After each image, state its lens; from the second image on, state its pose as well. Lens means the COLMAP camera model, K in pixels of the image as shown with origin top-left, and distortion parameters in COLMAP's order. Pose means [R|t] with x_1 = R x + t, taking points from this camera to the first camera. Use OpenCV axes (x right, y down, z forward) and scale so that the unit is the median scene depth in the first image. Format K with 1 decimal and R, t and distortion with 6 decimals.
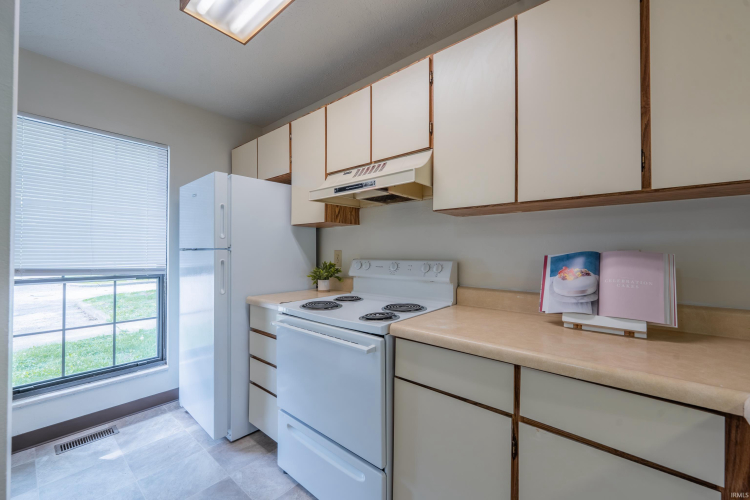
lens RADIAL K [[302.5, 0, 378.9], [0, 302.5, 248.5], [0, 0, 1]] dist [-0.000643, -0.000513]
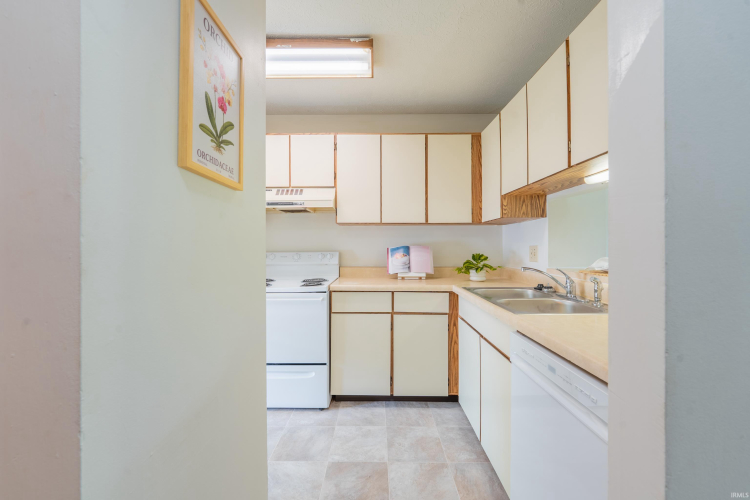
lens RADIAL K [[302.5, 0, 377.6], [0, 302.5, 246.3], [0, 0, 1]] dist [-0.000643, -0.000513]
pose [[0.761378, -0.000632, 0.648308, -0.903680], [-0.004978, 0.999964, 0.006821, -0.001546], [-0.648290, -0.008421, 0.761347, -0.579080]]
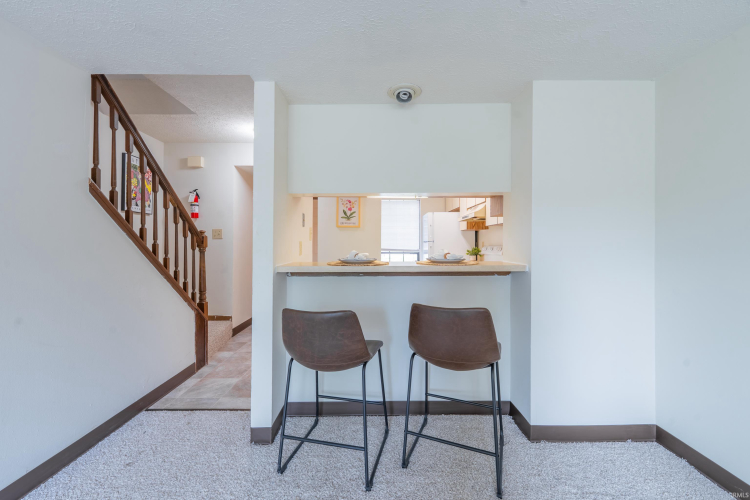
lens RADIAL K [[302.5, 0, 376.4], [0, 302.5, 247.1], [0, 0, 1]] dist [-0.000643, -0.000513]
pose [[0.648522, 0.008534, -0.761148, 1.781420], [0.004861, 0.999870, 0.015352, 0.010400], [0.761181, -0.013657, 0.648396, -1.608420]]
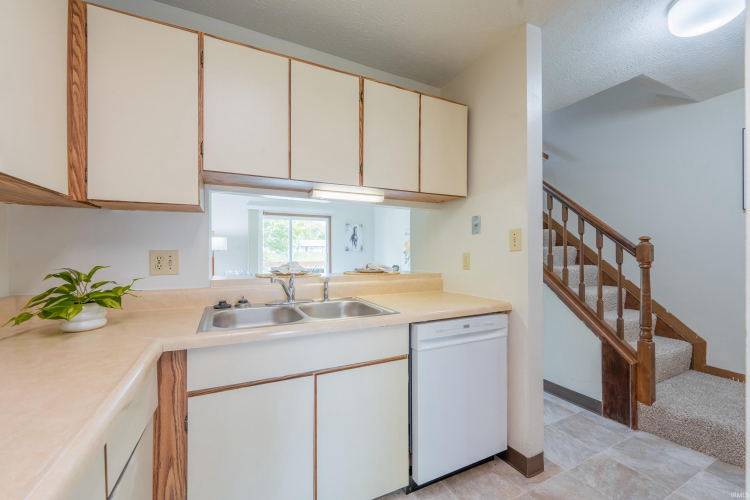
lens RADIAL K [[302.5, 0, 376.2], [0, 302.5, 245.2], [0, 0, 1]] dist [-0.000643, -0.000513]
pose [[-0.918841, 0.005089, 0.394595, -0.241795], [-0.006807, 0.999564, -0.028741, 0.010212], [-0.394569, -0.029095, -0.918406, 1.005515]]
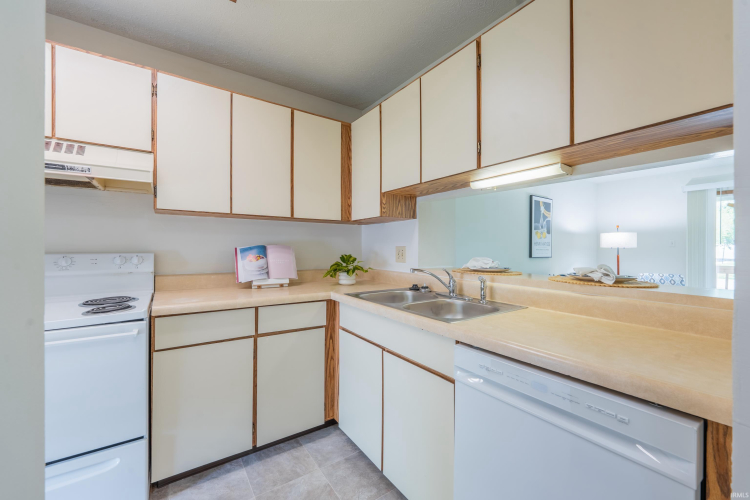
lens RADIAL K [[302.5, 0, 377.1], [0, 302.5, 246.9], [0, 0, 1]] dist [-0.000643, -0.000513]
pose [[0.251897, 0.001103, 0.967753, -0.823491], [-0.016259, 0.999863, 0.003092, 0.002645], [-0.967617, -0.016514, 0.251881, -0.114988]]
